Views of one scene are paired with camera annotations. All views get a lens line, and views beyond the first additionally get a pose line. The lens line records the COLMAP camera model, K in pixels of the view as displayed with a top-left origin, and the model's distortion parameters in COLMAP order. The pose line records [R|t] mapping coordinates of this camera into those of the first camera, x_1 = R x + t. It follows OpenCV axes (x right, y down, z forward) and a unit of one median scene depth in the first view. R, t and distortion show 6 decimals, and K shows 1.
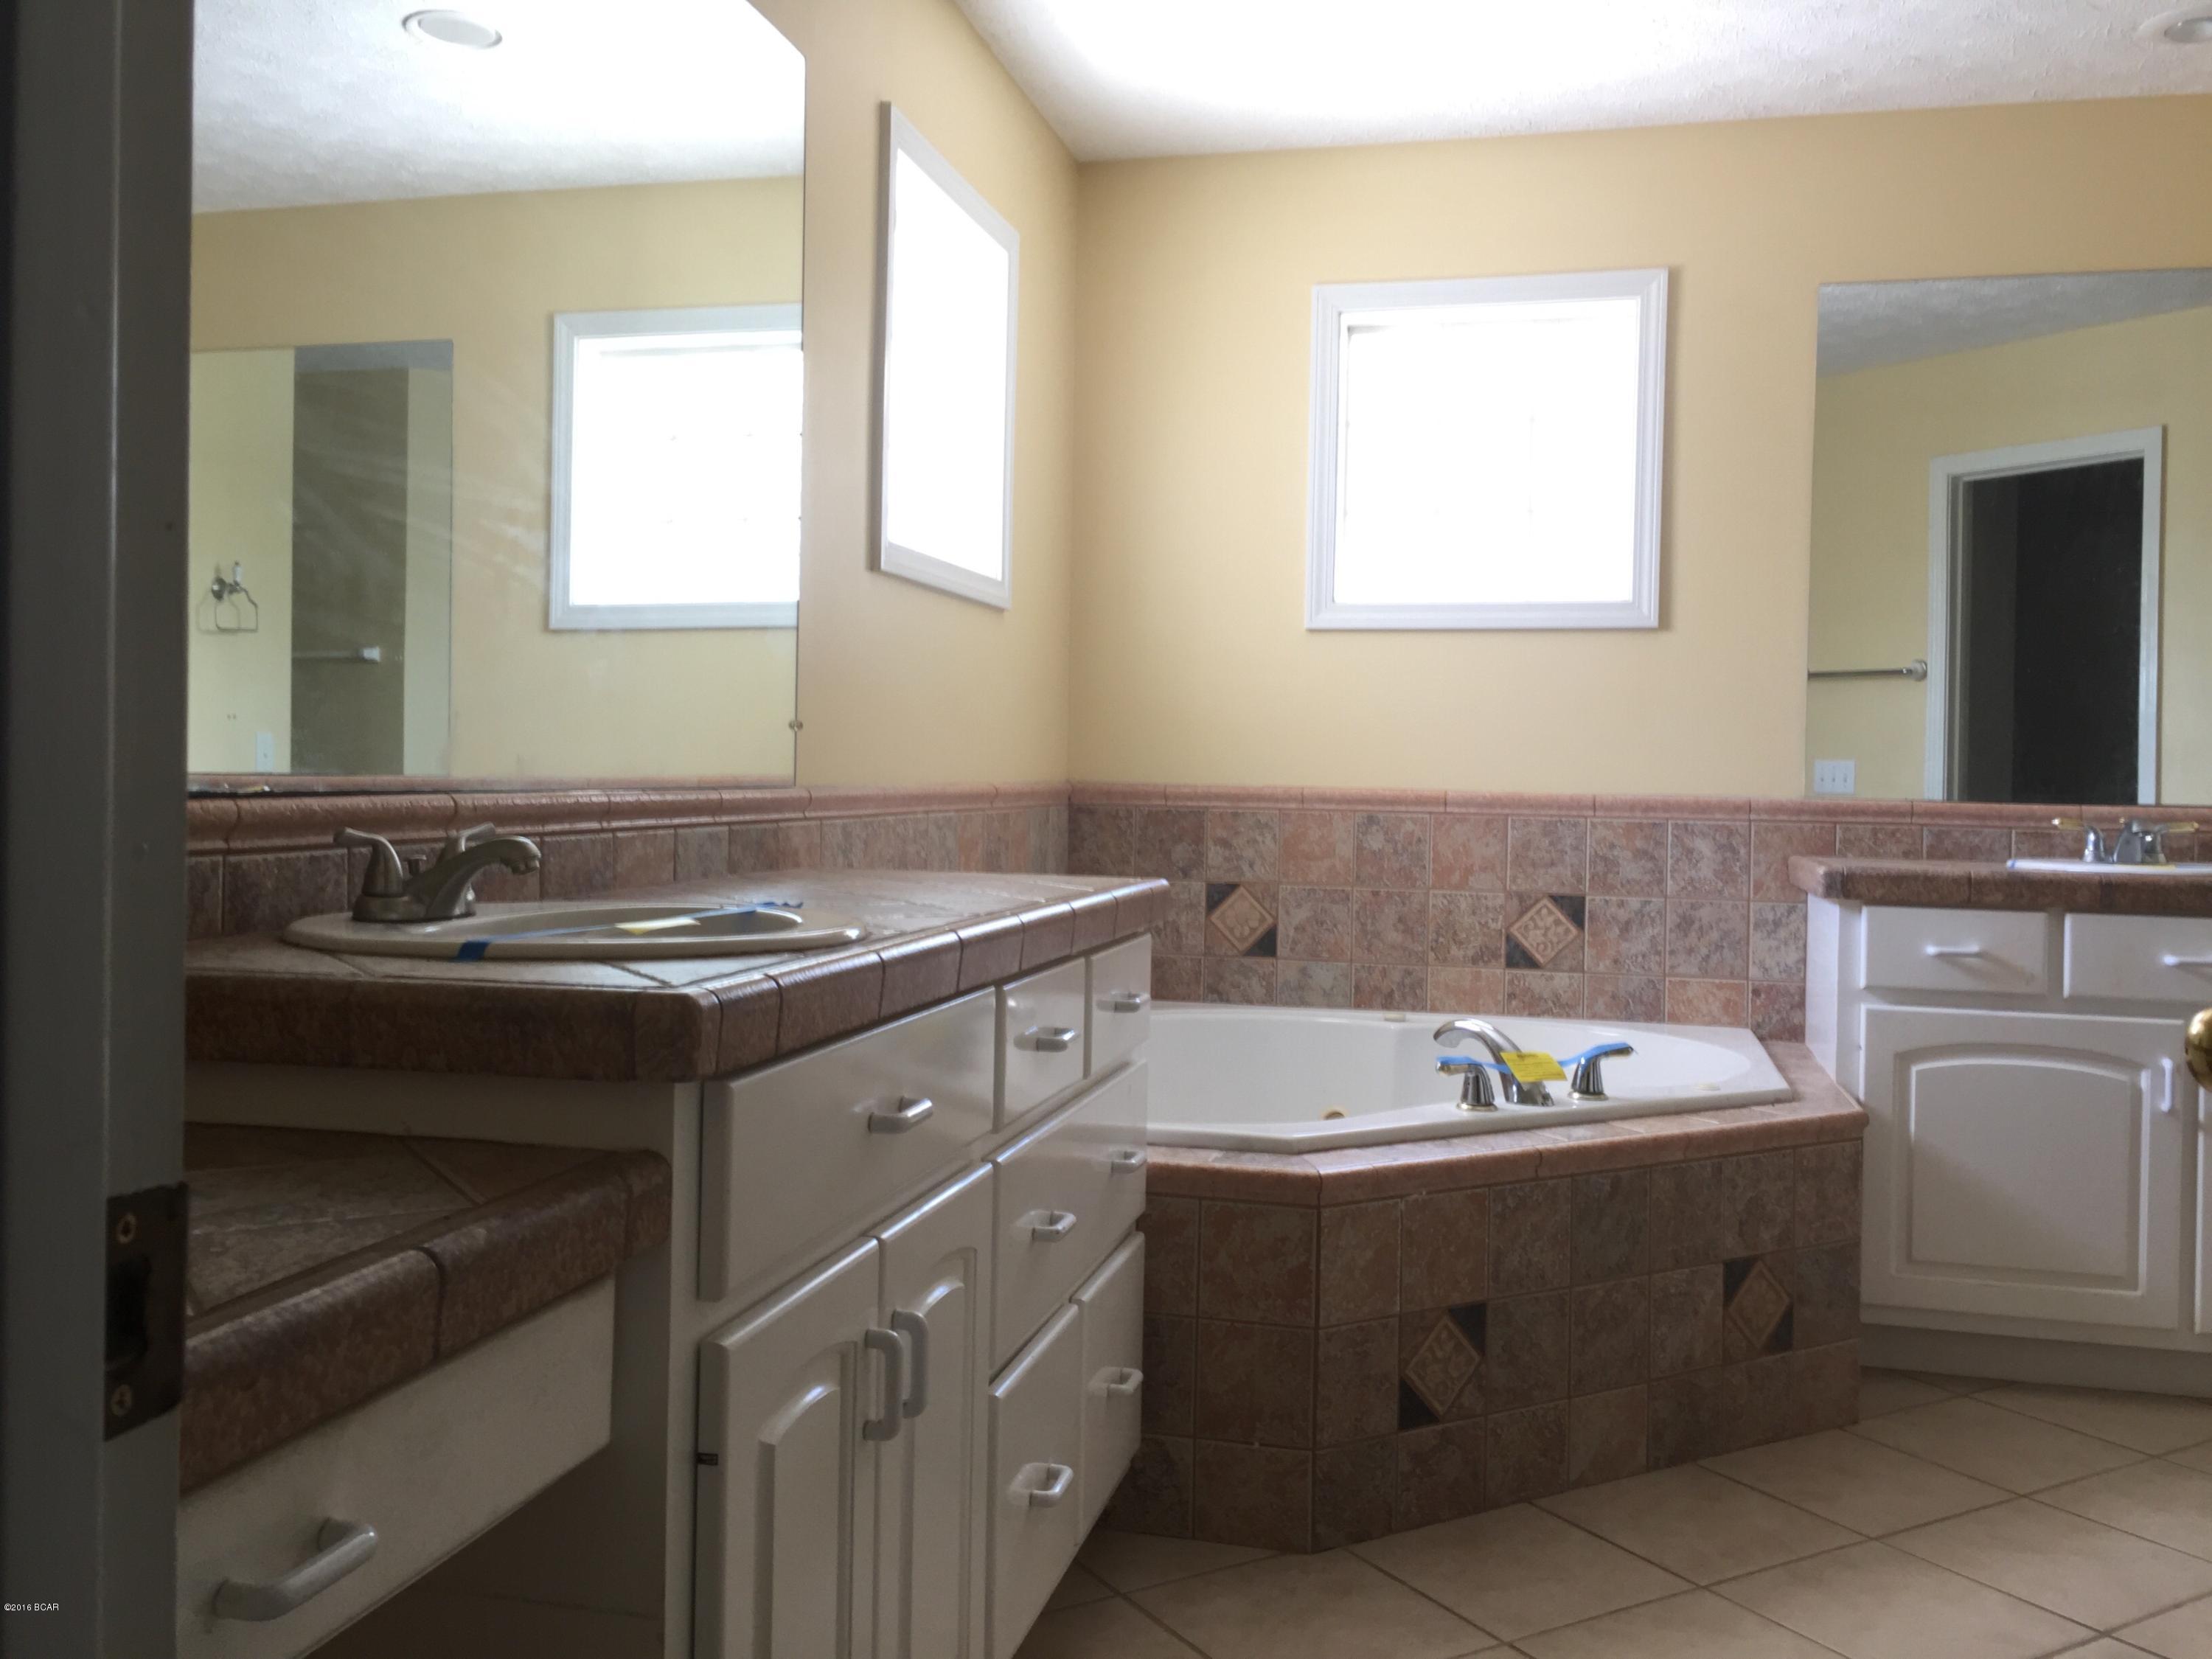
lens RADIAL K [[1888.6, 0, 1102.4], [0, 1888.6, 793.2], [0, 0, 1]] dist [0.089043, -0.112300]
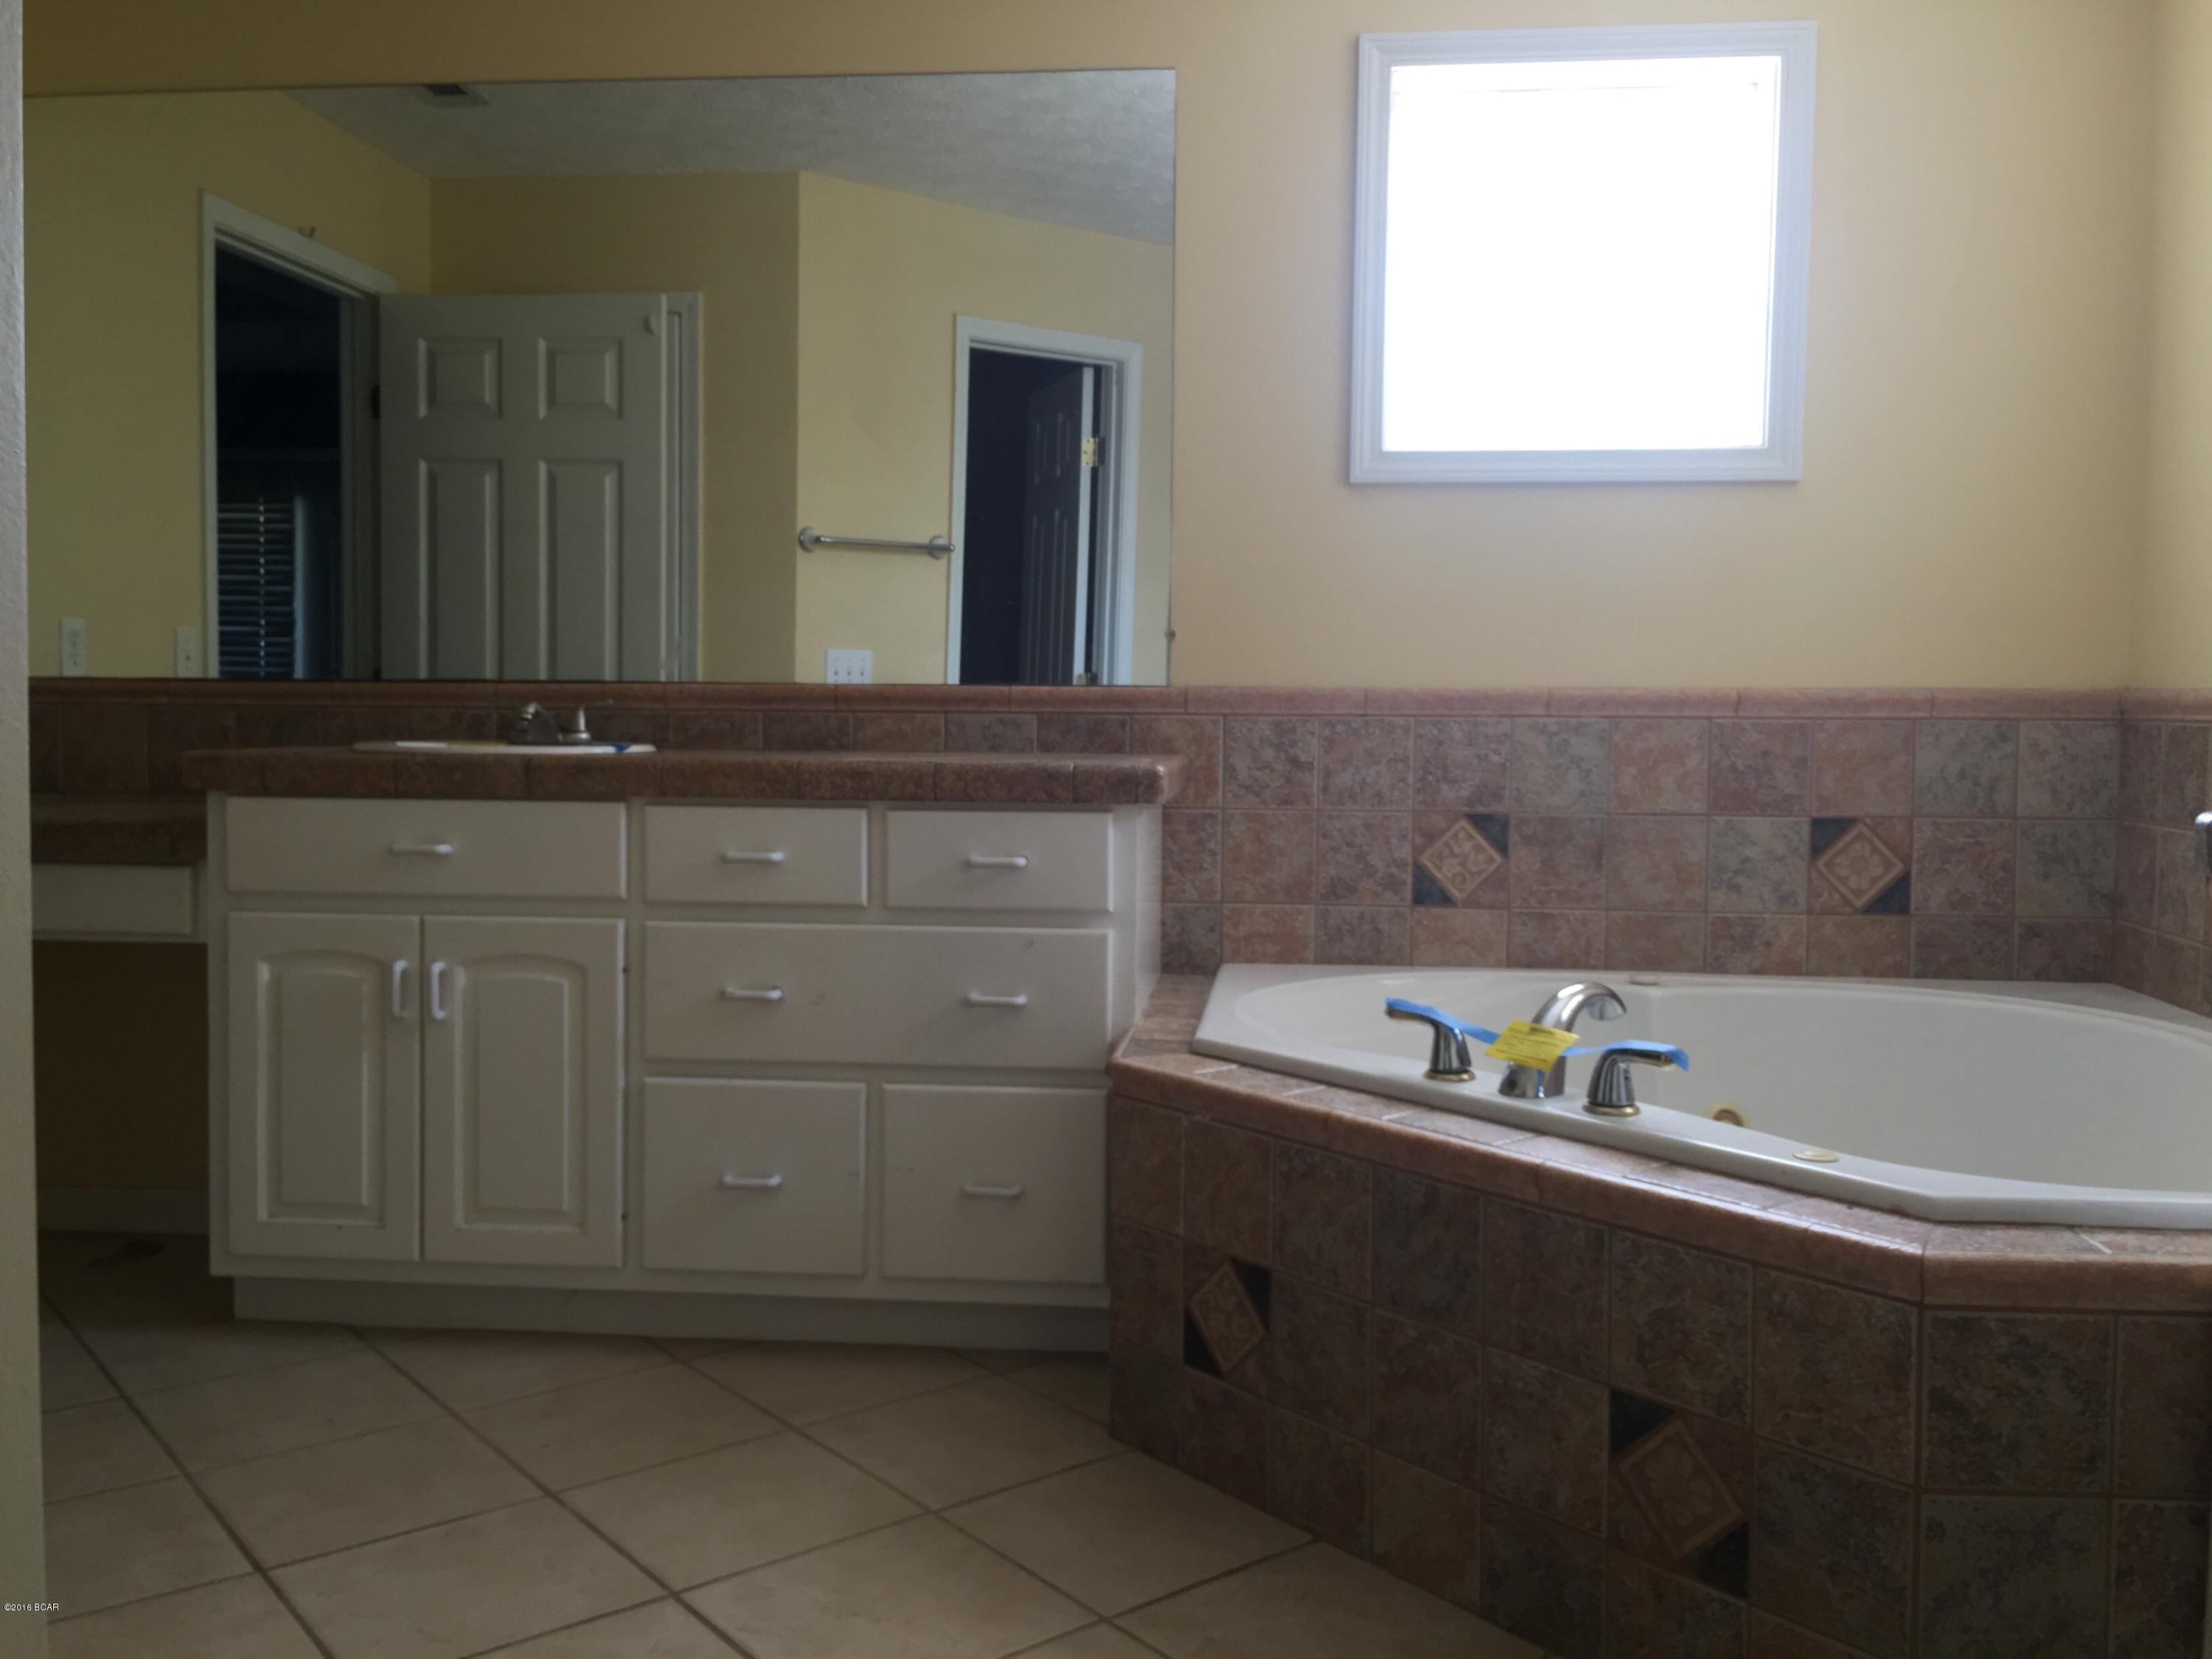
lens RADIAL K [[1888.6, 0, 1102.4], [0, 1888.6, 793.2], [0, 0, 1]] dist [0.089043, -0.112300]
pose [[0.148274, 0.035034, -0.988326, 0.961448], [-0.019355, 0.999284, 0.032519, 0.024656], [0.988757, 0.014307, 0.148846, 0.744329]]
